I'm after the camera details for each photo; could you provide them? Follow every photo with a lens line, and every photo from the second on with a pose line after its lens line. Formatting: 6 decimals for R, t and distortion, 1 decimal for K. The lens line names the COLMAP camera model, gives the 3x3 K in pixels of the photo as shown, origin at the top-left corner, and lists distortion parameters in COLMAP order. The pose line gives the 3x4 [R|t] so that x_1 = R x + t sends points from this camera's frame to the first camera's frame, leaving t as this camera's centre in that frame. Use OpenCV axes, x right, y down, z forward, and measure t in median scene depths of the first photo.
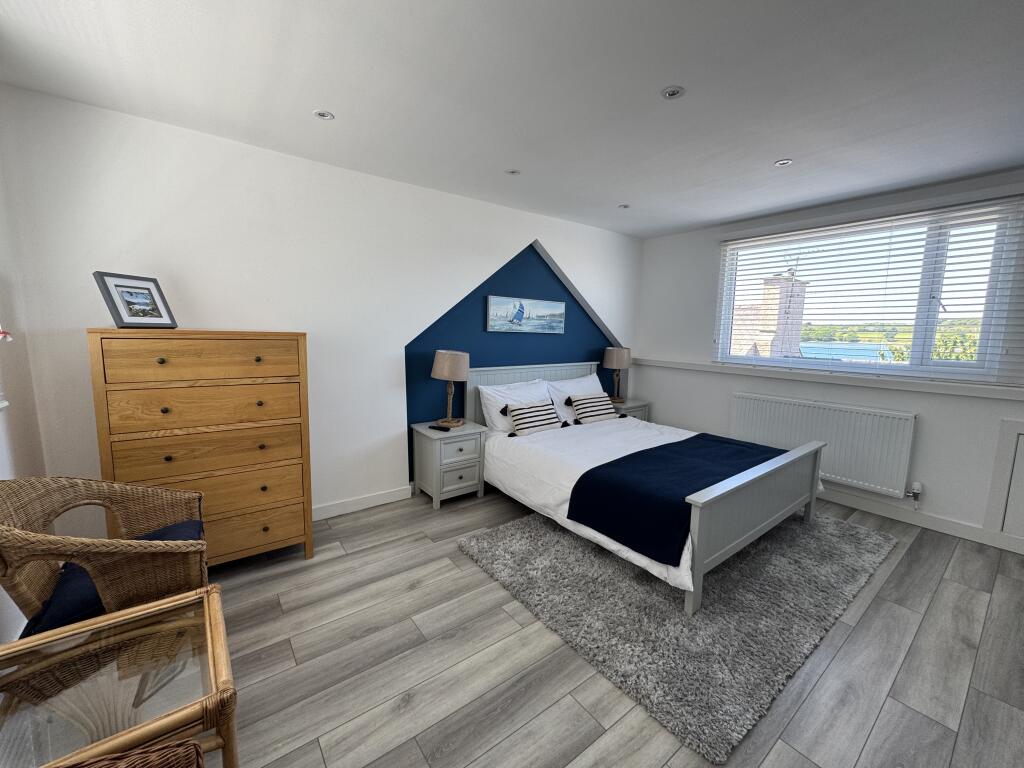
lens RADIAL K [[413.2, 0, 509.2], [0, 413.2, 383.9], [0, 0, 1]] dist [-0.002618, 0.000207]
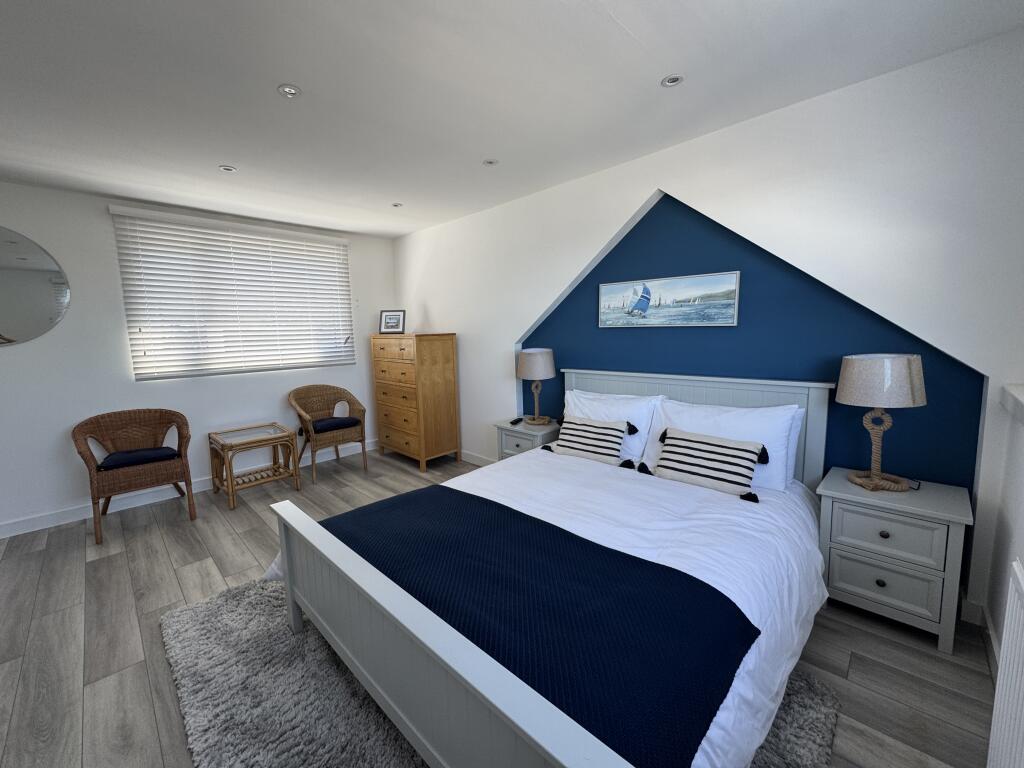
lens RADIAL K [[413.2, 0, 510.2], [0, 413.2, 380.3], [0, 0, 1]] dist [-0.002618, 0.000207]
pose [[0.137421, 0.099435, -0.985509, 0.729725], [-0.098515, 0.991387, 0.086291, -0.073302], [0.985602, 0.085229, 0.146033, 0.685655]]
